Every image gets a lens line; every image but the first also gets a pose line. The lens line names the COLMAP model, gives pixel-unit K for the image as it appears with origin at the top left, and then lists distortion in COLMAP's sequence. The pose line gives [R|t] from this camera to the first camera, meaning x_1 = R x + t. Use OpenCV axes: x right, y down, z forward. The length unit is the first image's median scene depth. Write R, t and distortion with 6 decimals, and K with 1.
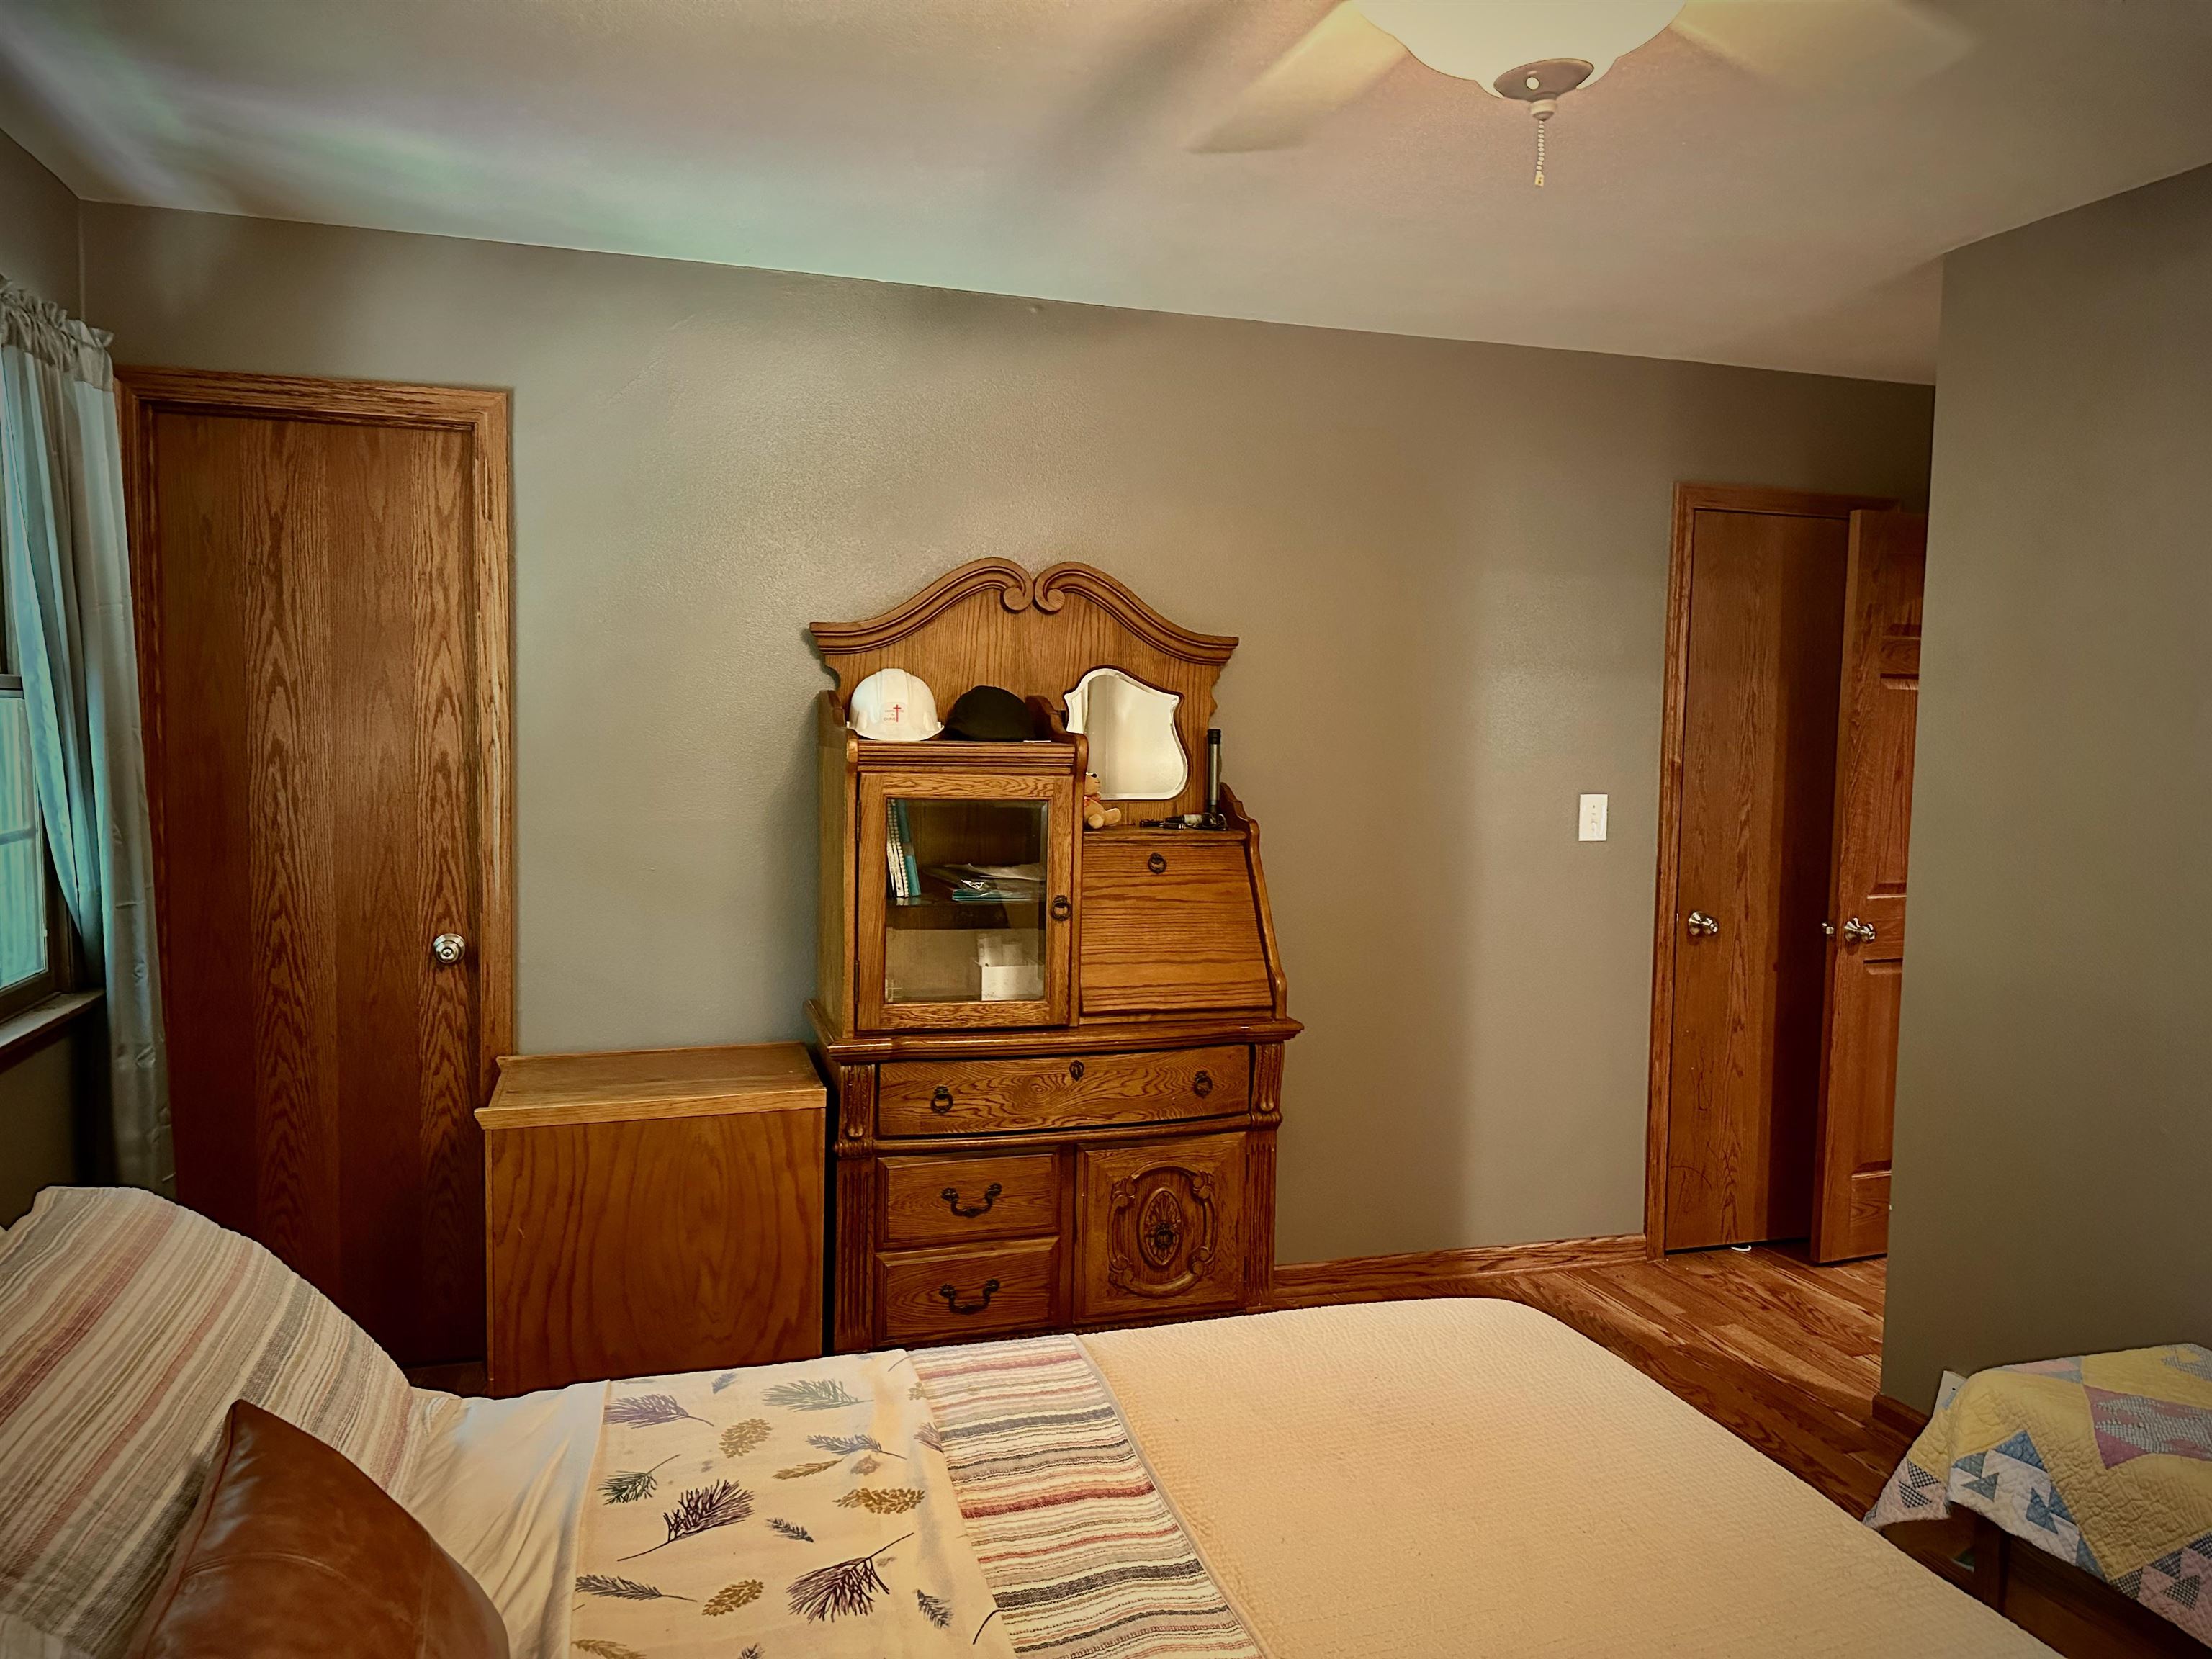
lens RADIAL K [[1558.6, 0, 1106.0], [0, 1558.6, 829.5], [0, 0, 1]] dist [0.003047, -0.001906]
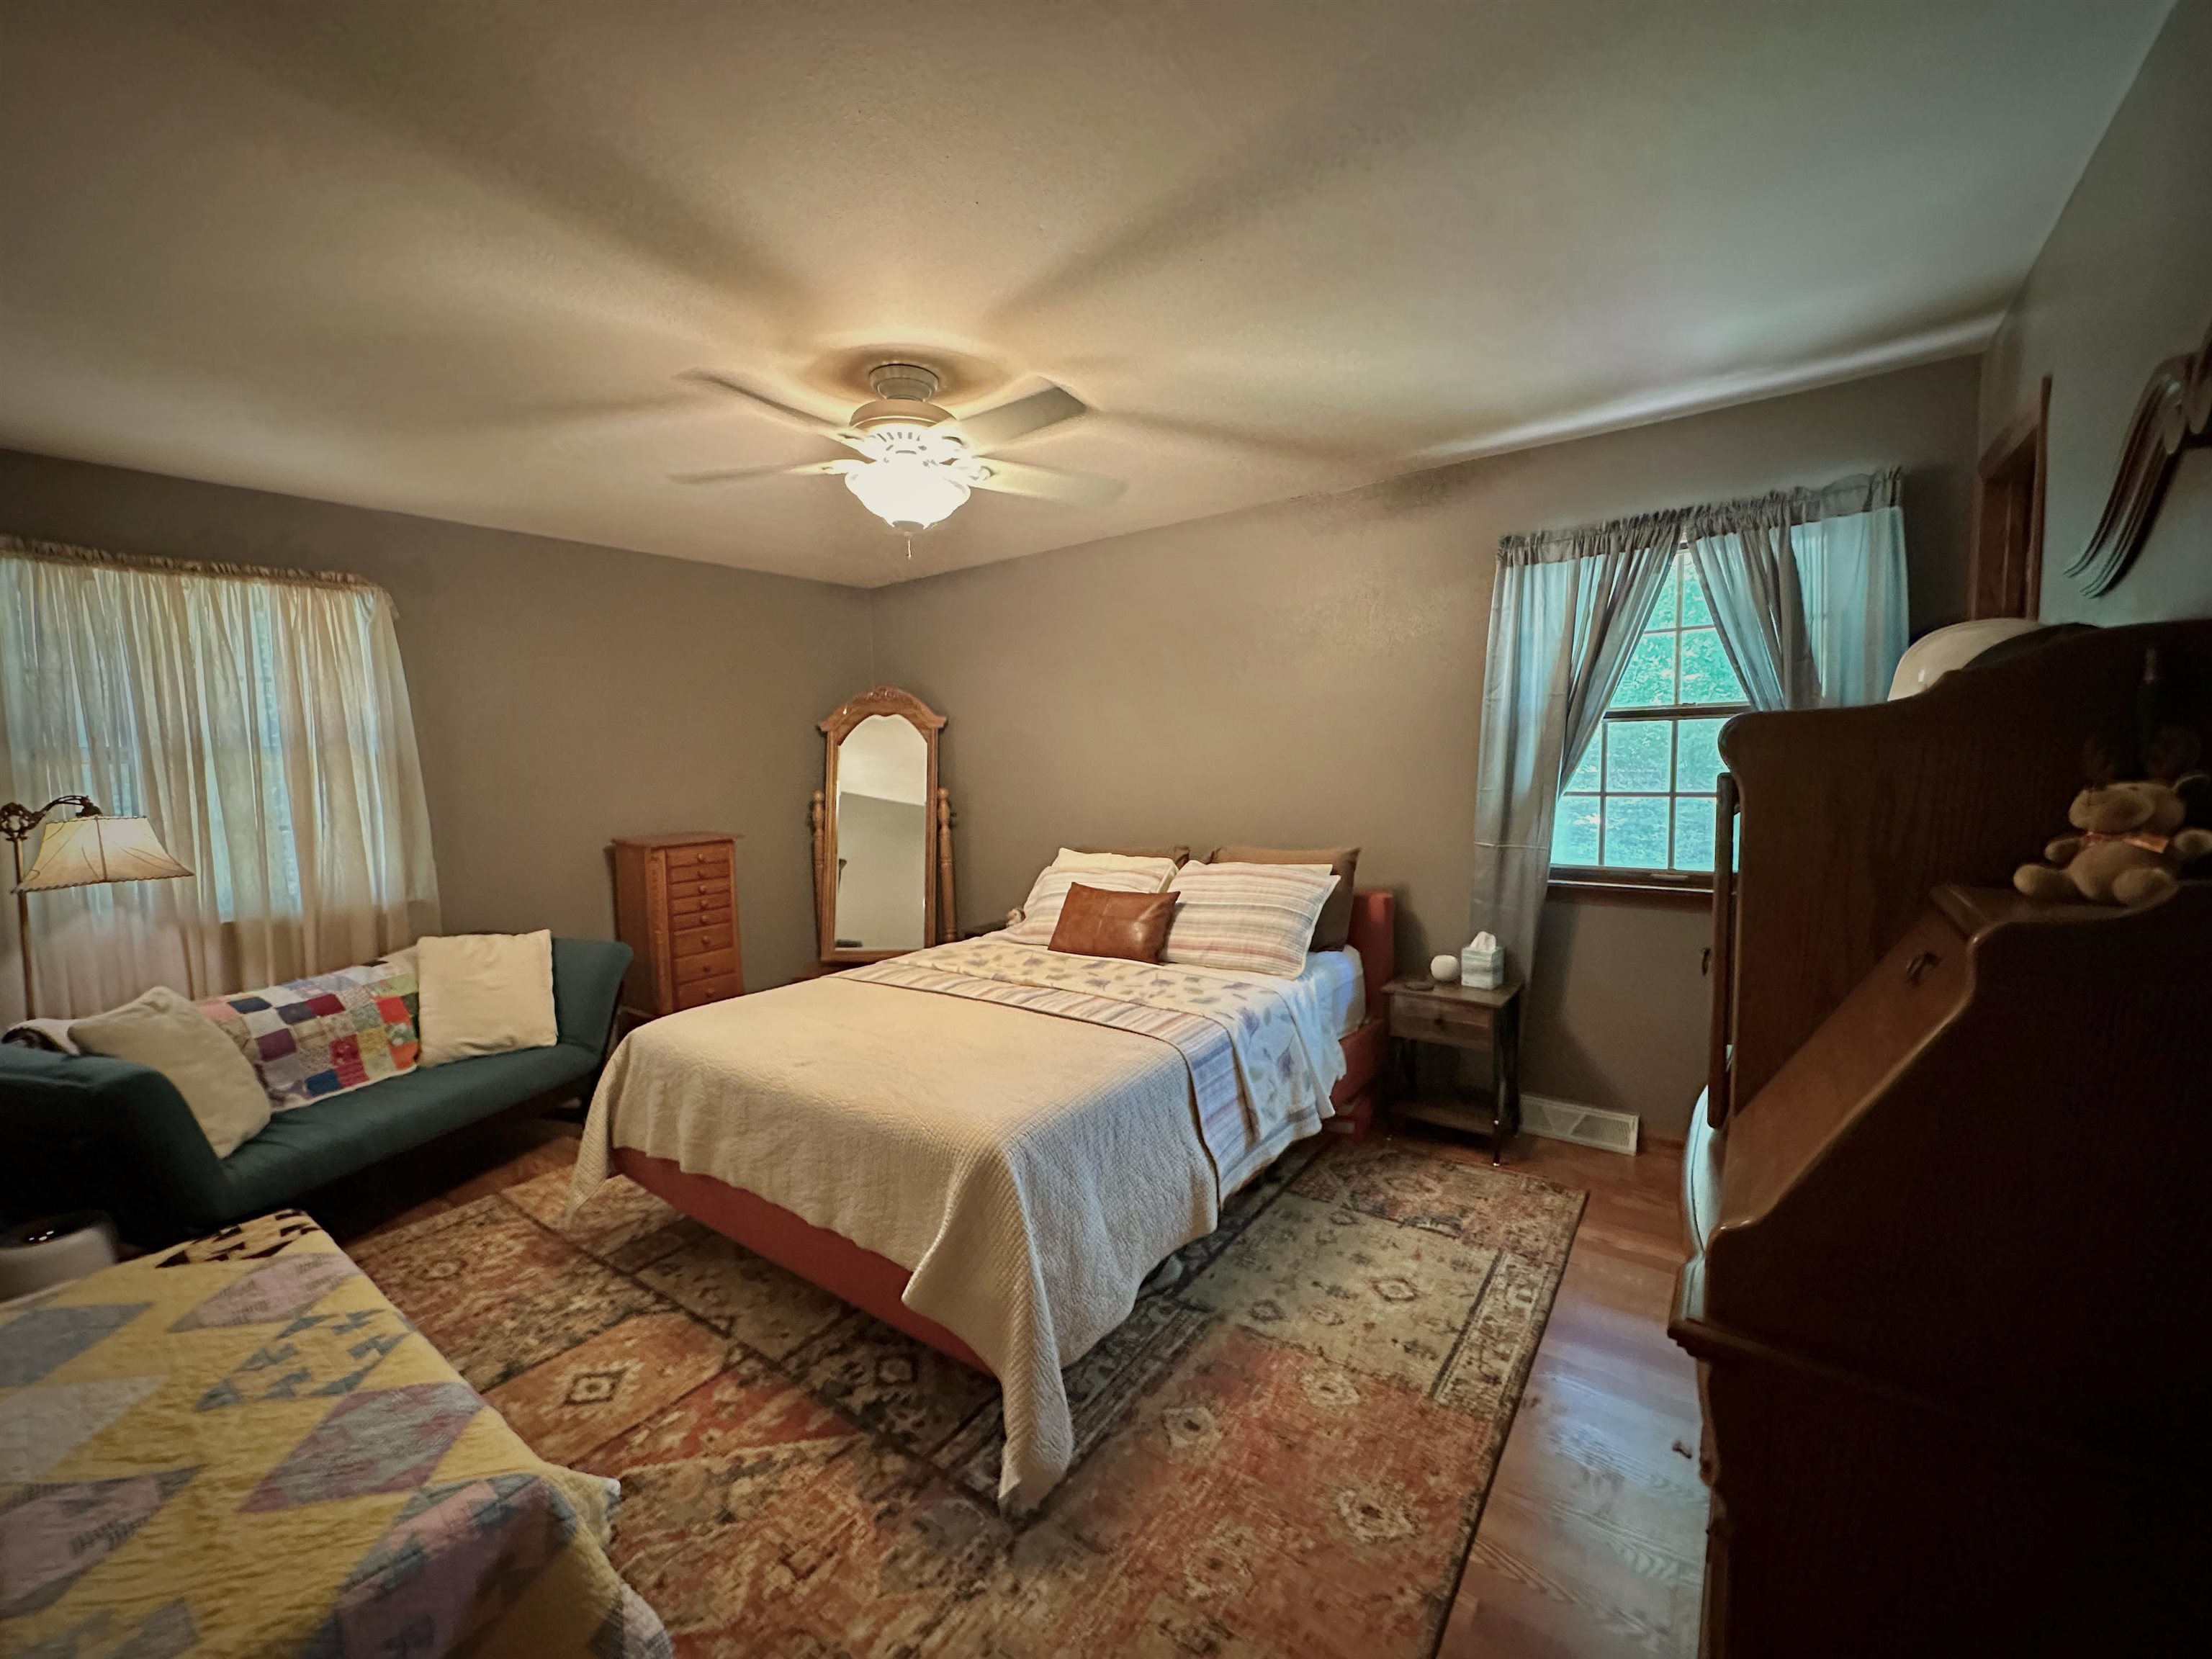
lens RADIAL K [[890.2, 0, 1102.8], [0, 890.2, 832.6], [0, 0, 1]] dist [-0.000478, -0.000558]
pose [[-0.805946, 0.060421, -0.588897, 0.721718], [-0.027419, 0.989900, 0.139087, -0.089712], [0.591353, 0.128244, -0.796150, 1.896878]]
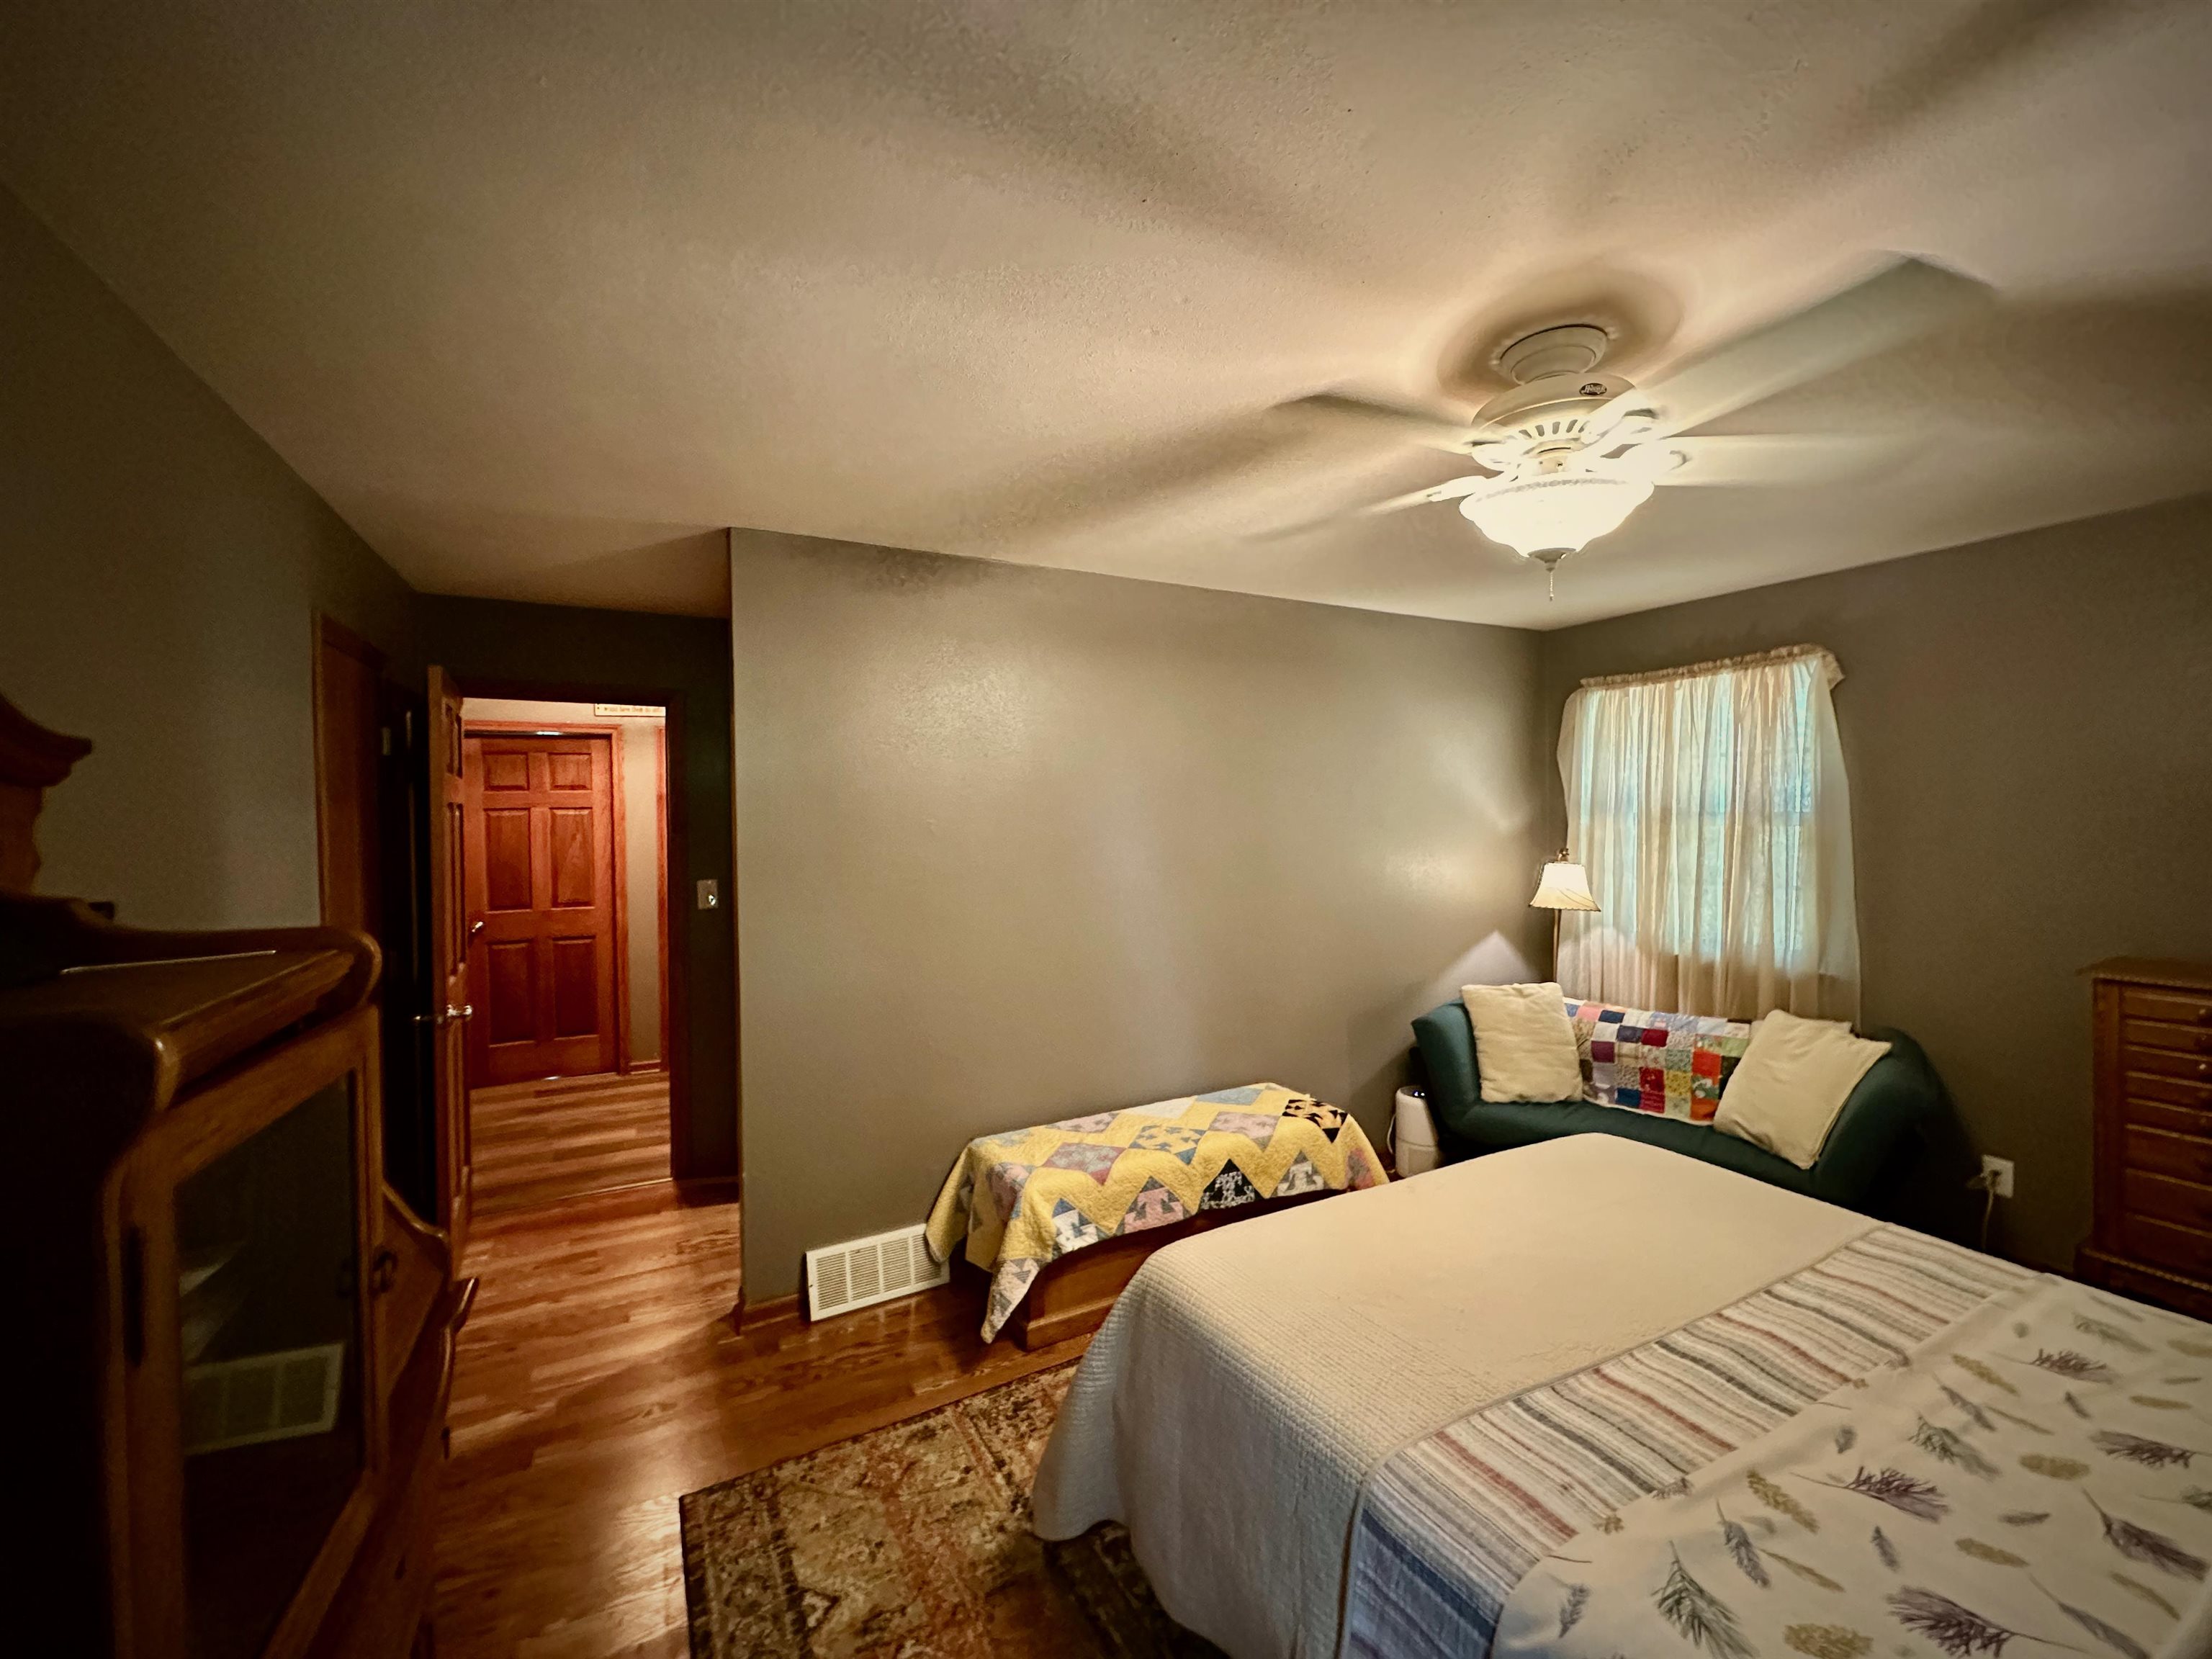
lens RADIAL K [[890.2, 0, 1102.8], [0, 890.2, 832.6], [0, 0, 1]] dist [-0.000478, -0.000558]
pose [[-0.187044, -0.033045, 0.981796, -0.589026], [0.084374, 0.995200, 0.049570, -0.139889], [-0.978721, 0.092109, -0.183358, 1.325313]]
